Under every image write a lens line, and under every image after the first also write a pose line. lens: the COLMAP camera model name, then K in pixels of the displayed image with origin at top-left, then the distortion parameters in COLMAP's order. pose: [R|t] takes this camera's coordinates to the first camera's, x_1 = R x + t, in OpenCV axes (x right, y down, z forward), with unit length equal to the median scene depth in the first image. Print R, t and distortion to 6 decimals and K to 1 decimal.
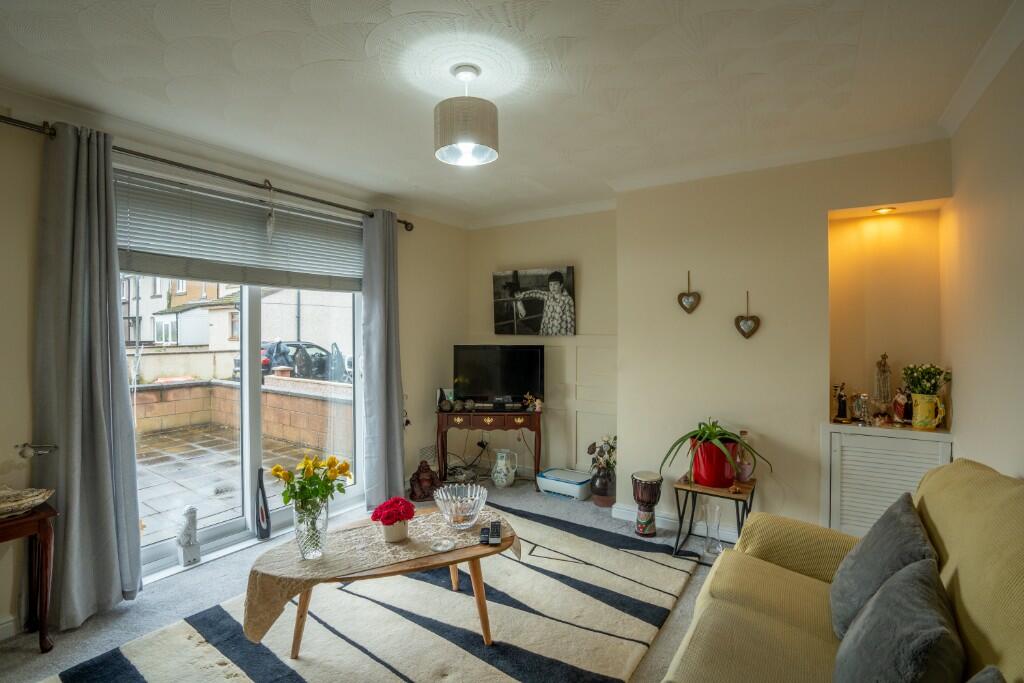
lens RADIAL K [[478.3, 0, 503.7], [0, 478.3, 322.7], [0, 0, 1]] dist [-0.045596, 0.022557]
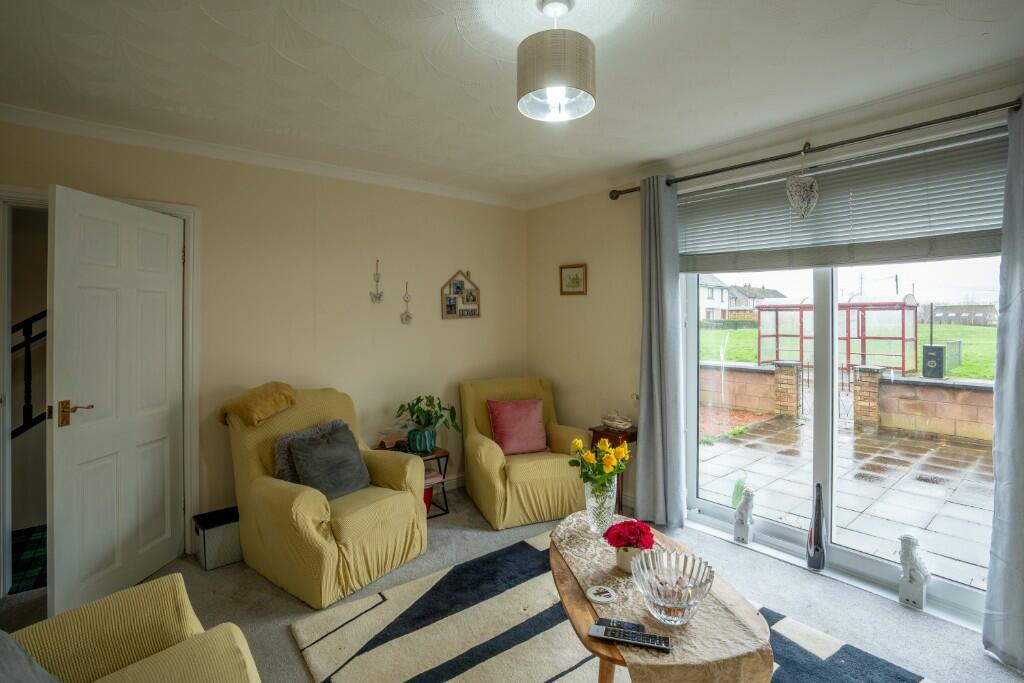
lens RADIAL K [[478.3, 0, 503.7], [0, 478.3, 322.7], [0, 0, 1]] dist [-0.045596, 0.022557]
pose [[-0.263821, 0.006315, -0.964551, 0.485492], [0.005940, 0.999970, 0.004922, 0.012788], [0.964553, -0.004430, -0.263851, 0.751855]]
